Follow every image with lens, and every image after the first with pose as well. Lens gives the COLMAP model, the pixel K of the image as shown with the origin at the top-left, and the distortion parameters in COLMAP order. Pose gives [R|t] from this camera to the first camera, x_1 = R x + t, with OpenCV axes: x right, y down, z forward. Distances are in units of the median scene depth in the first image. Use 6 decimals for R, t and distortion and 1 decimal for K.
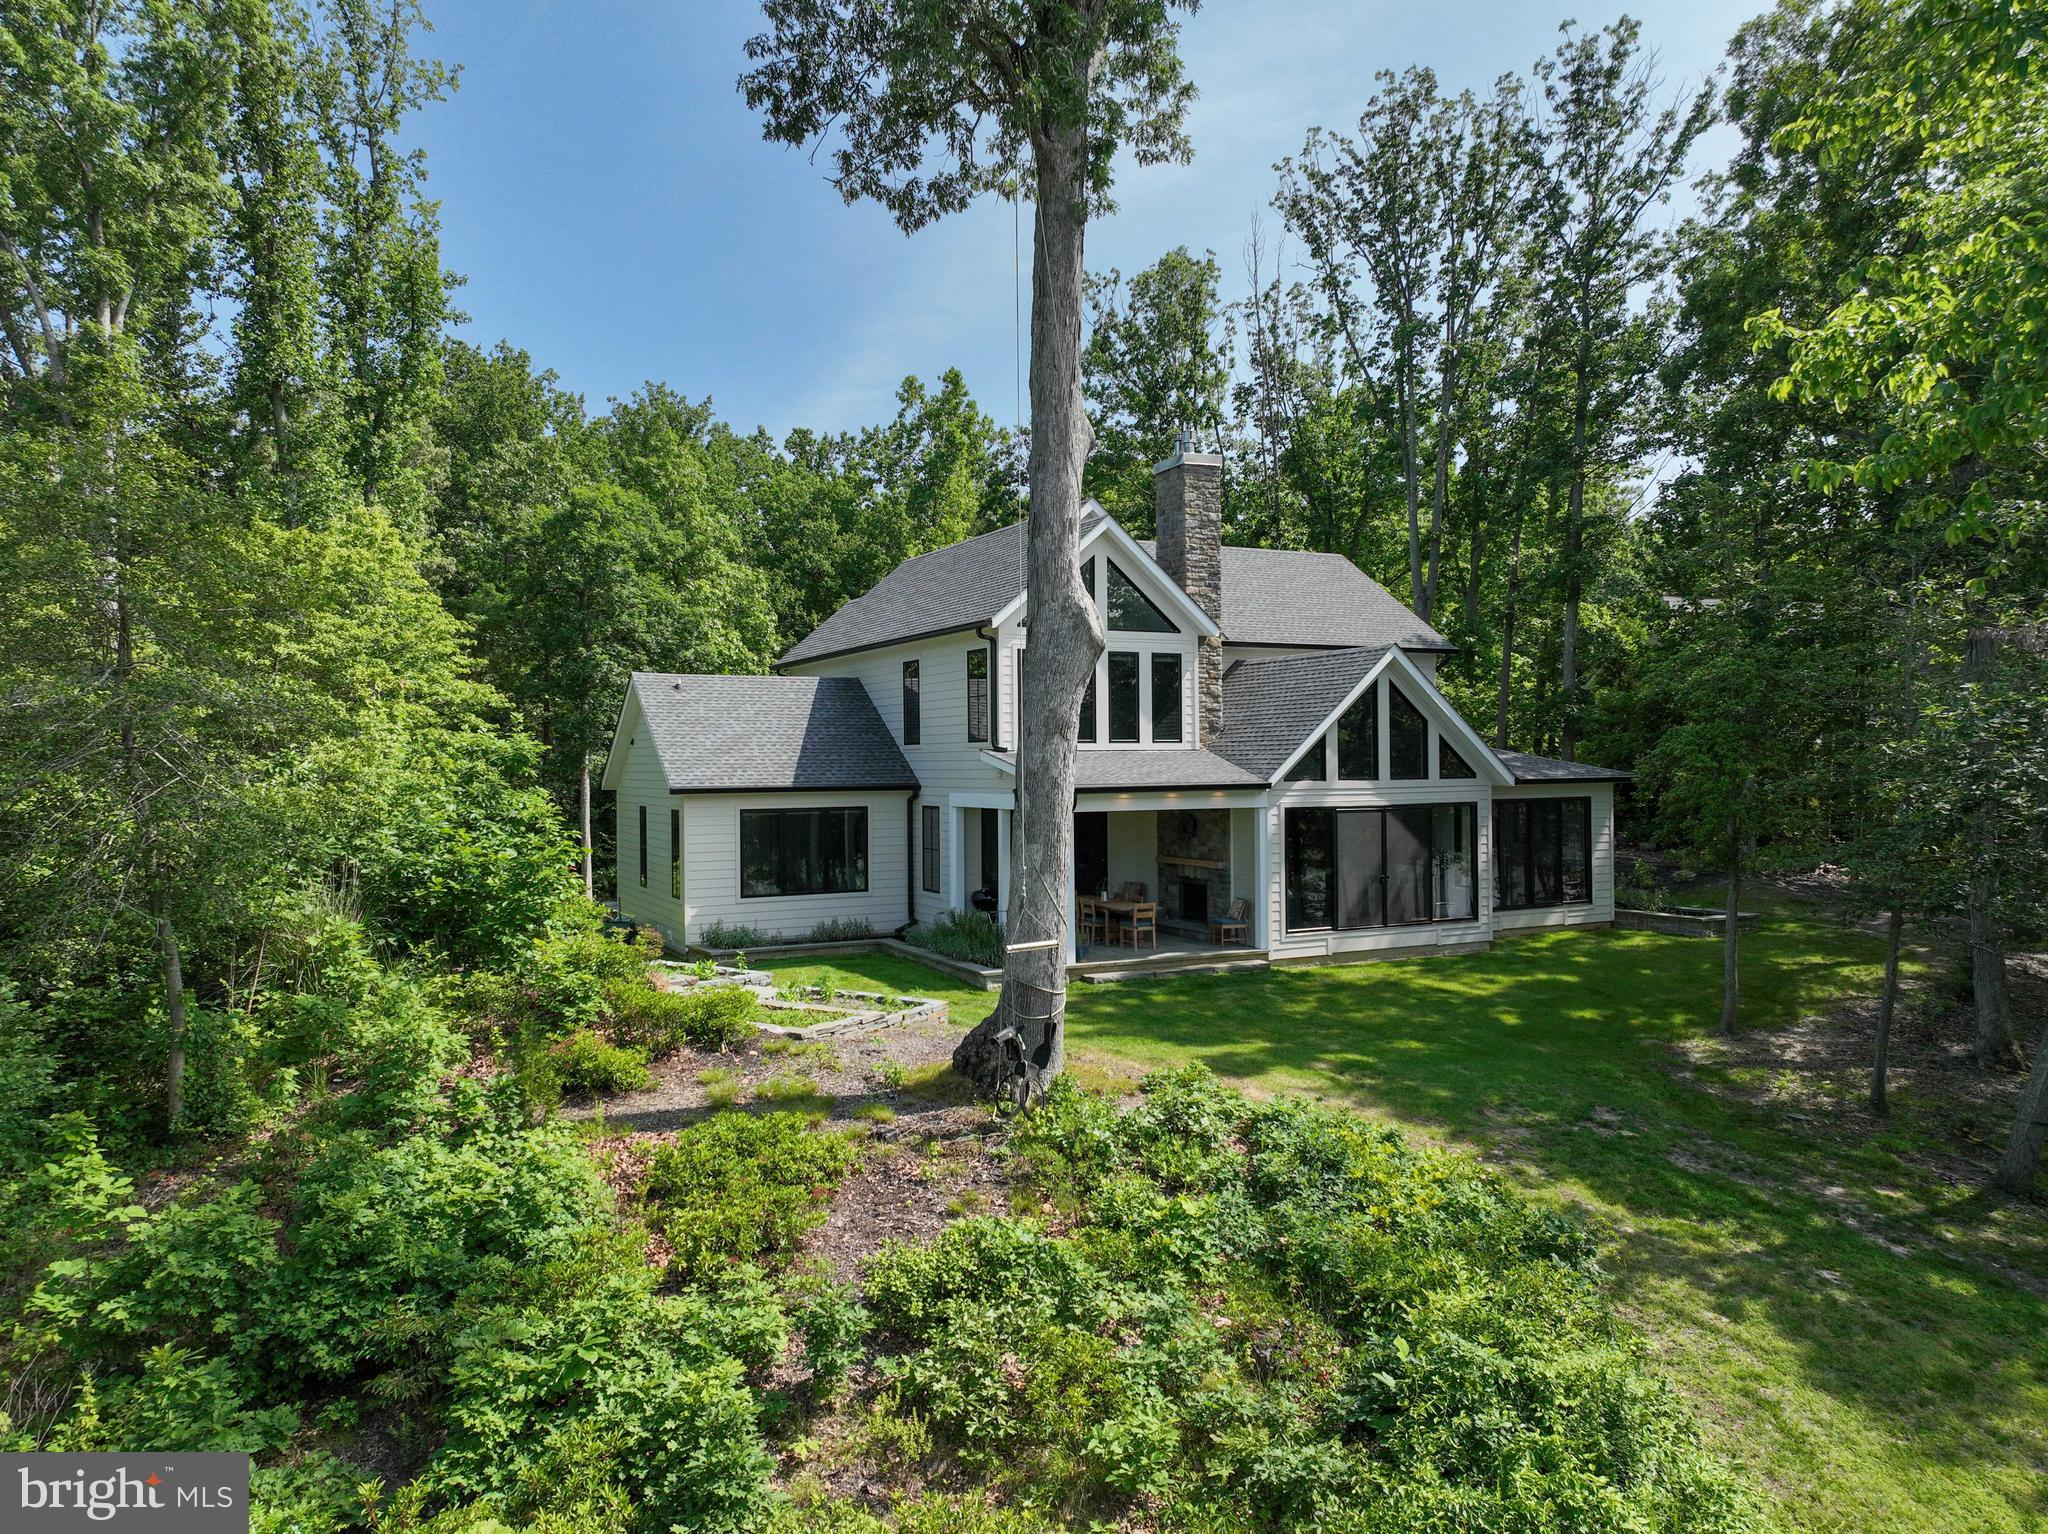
lens RADIAL K [[1434.8, 0, 1037.0], [0, 1434.8, 749.0], [0, 0, 1]] dist [0.004040, 0.006740]
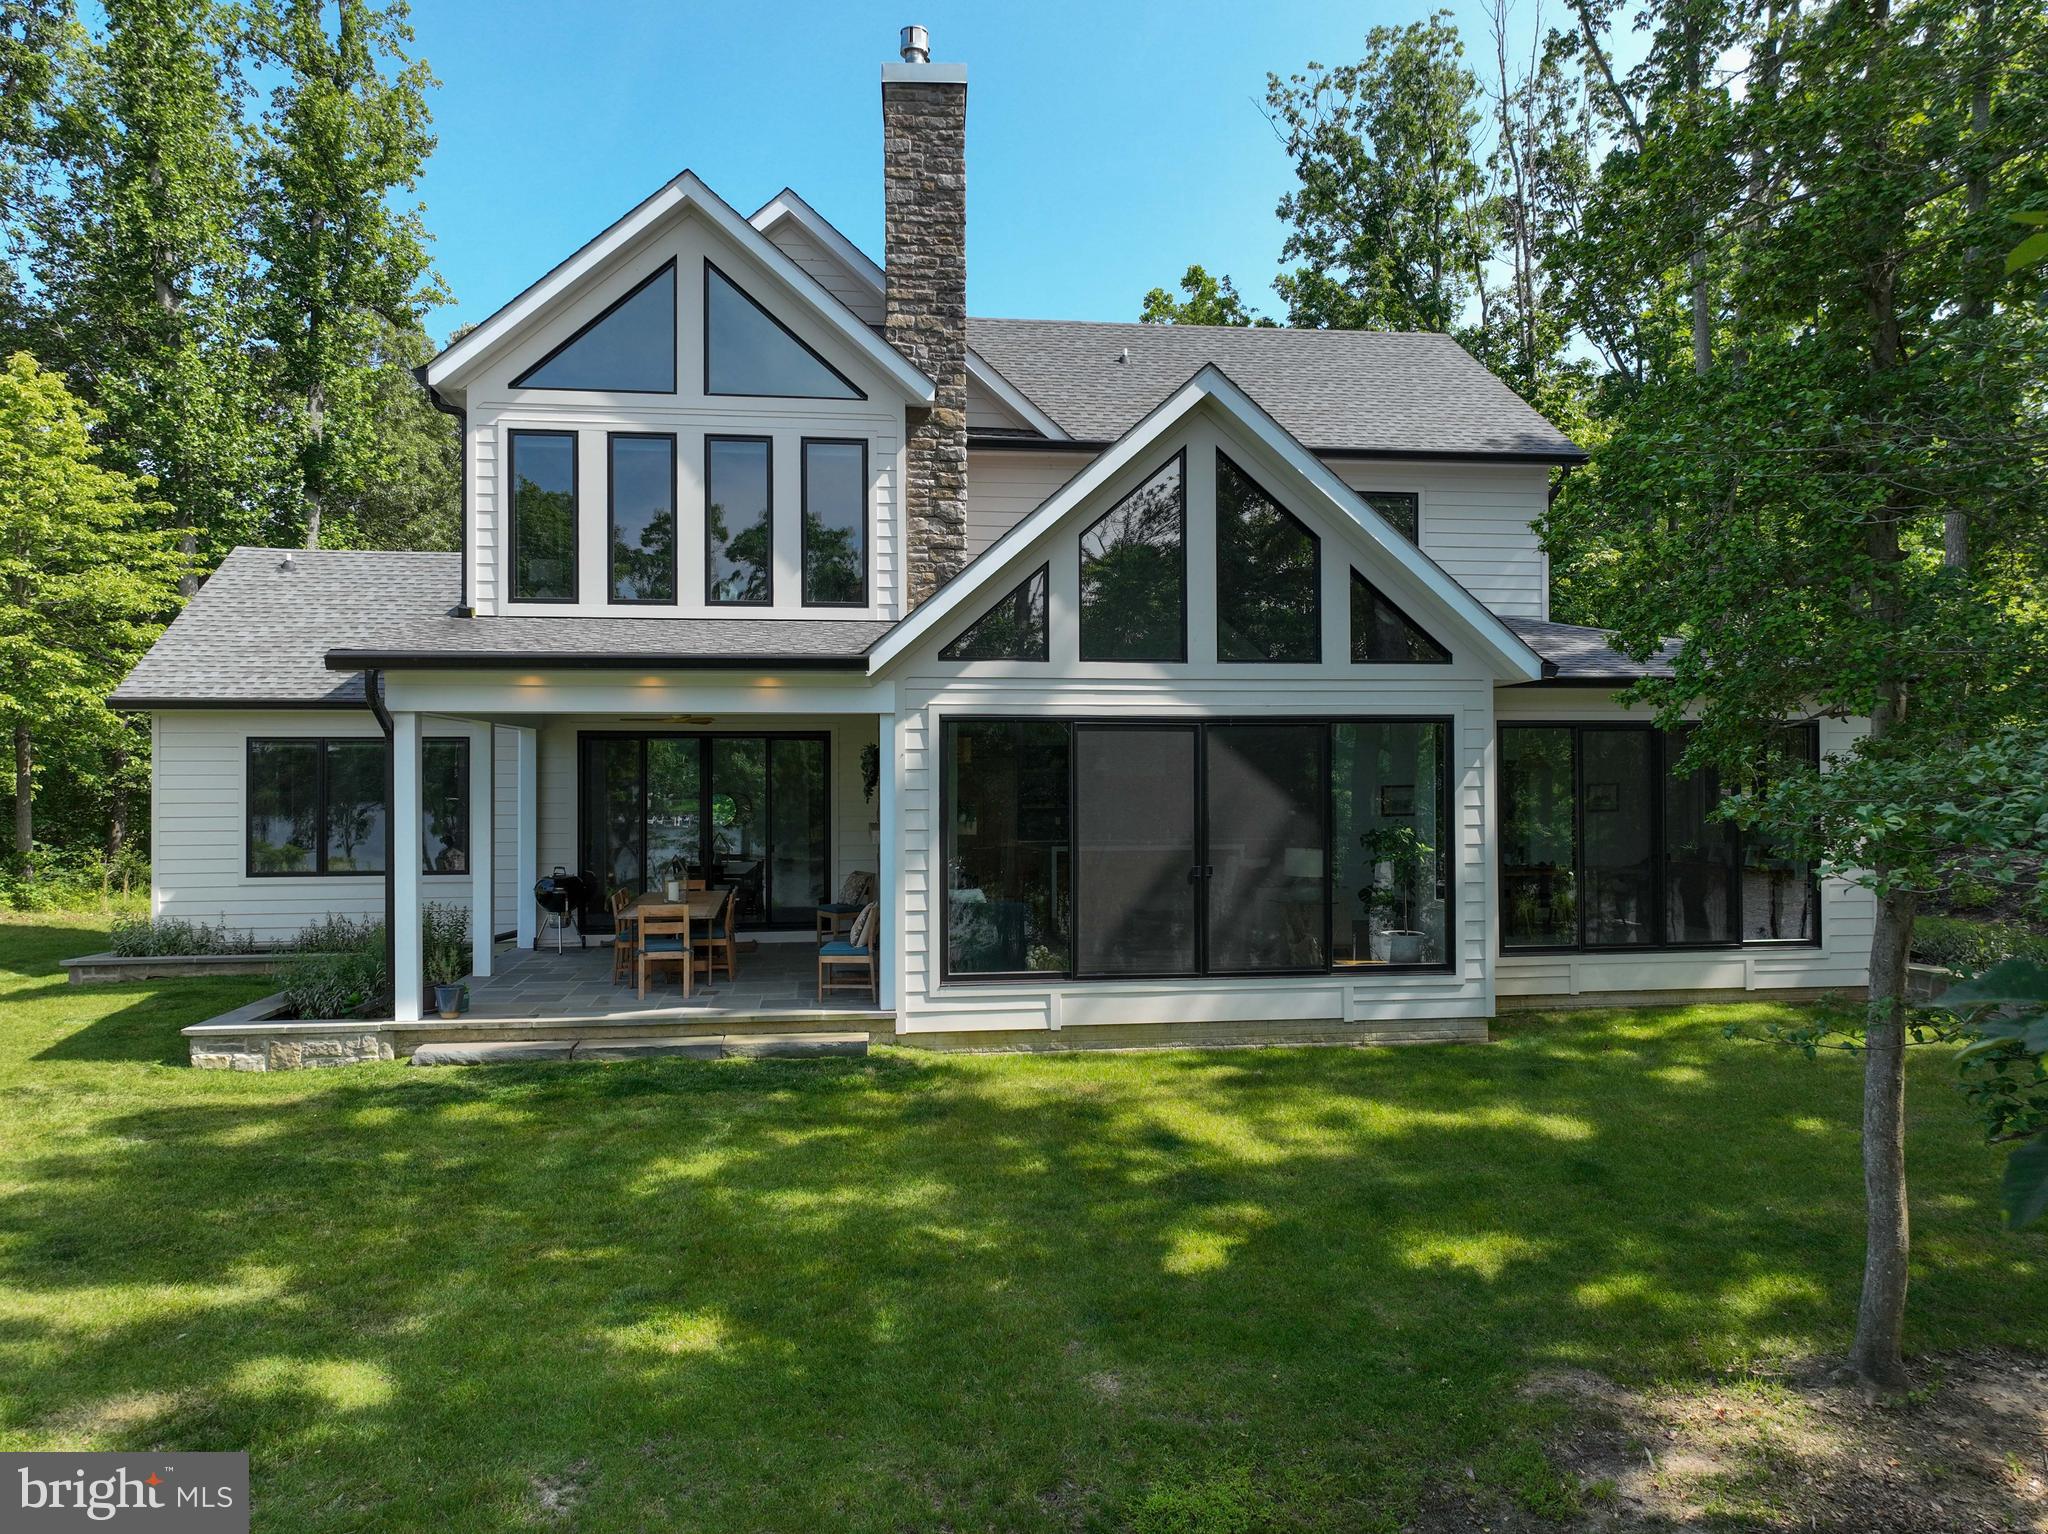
lens RADIAL K [[1434.8, 0, 1032.3], [0, 1434.8, 756.4], [0, 0, 1]] dist [0.004040, 0.006740]
pose [[0.941177, 0.000831, -0.337912, 0.331384], [-0.001486, 0.999997, -0.001679, 0.050634], [0.337910, 0.002082, 0.941176, 0.515433]]
